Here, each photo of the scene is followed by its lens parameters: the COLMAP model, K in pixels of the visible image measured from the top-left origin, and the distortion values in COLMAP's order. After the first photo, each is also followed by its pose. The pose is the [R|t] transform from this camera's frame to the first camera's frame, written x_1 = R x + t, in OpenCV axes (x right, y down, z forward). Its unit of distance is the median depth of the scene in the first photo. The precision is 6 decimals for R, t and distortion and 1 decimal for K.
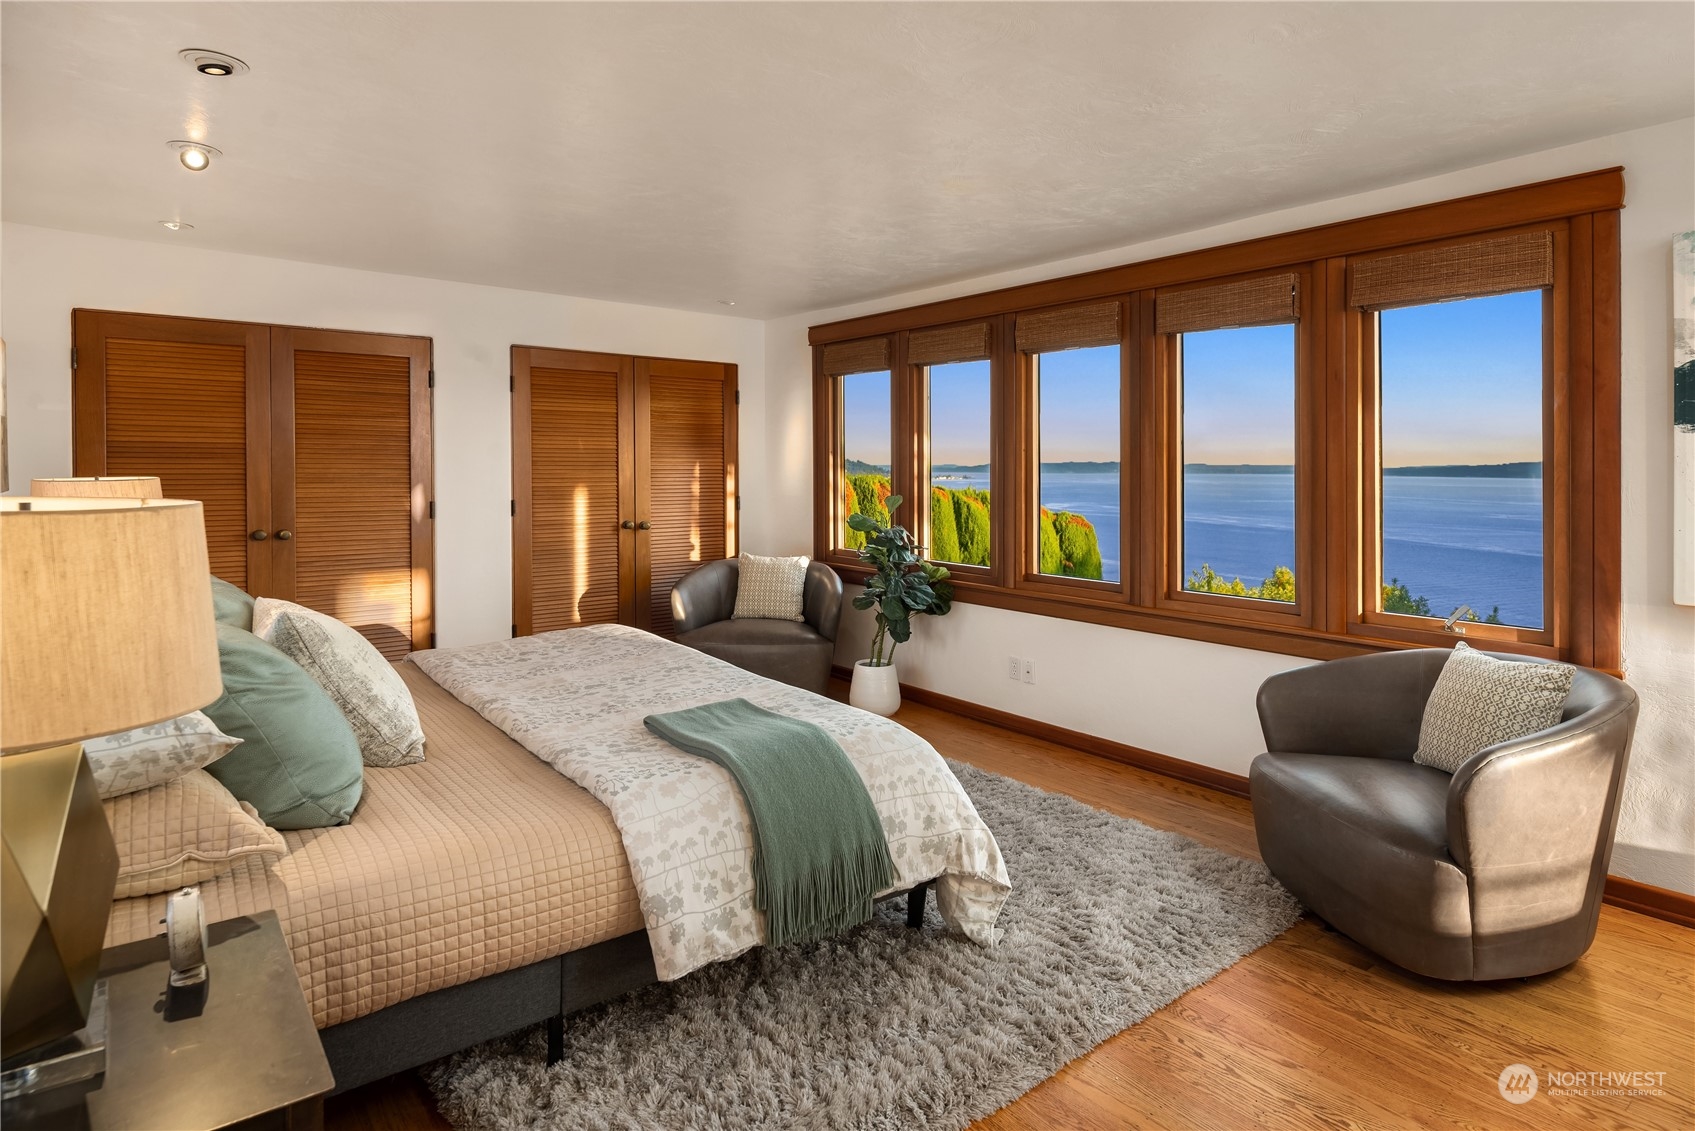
lens RADIAL K [[914.8, 0, 825.8], [0, 914.8, 466.0], [0, 0, 1]] dist [0.000303, -0.004500]
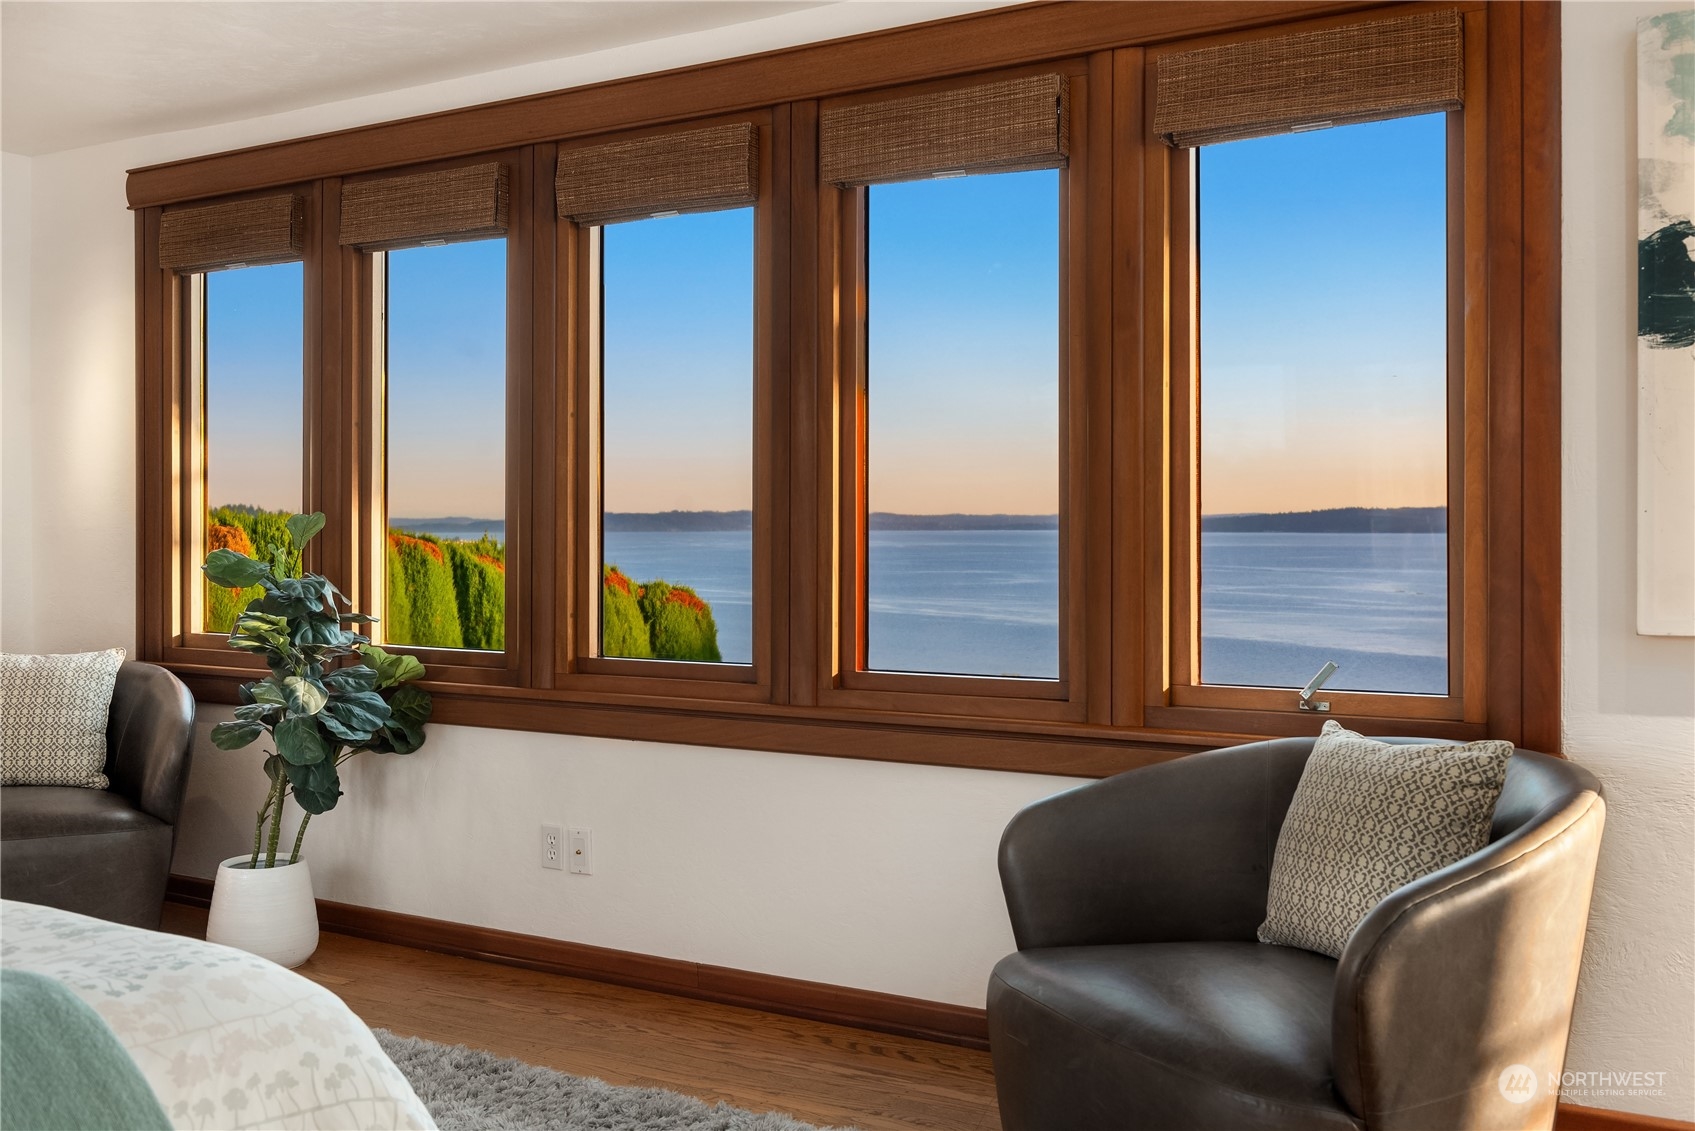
lens RADIAL K [[1582.6, 0, 858.5], [0, 1582.6, 562.9], [0, 0, 1]] dist [-0.005266, 0.000000]
pose [[0.930498, -0.000246, 0.366298, 0.052714], [-0.002998, 0.999961, 0.008288, 0.067688], [-0.366286, -0.008810, 0.930461, 0.155004]]
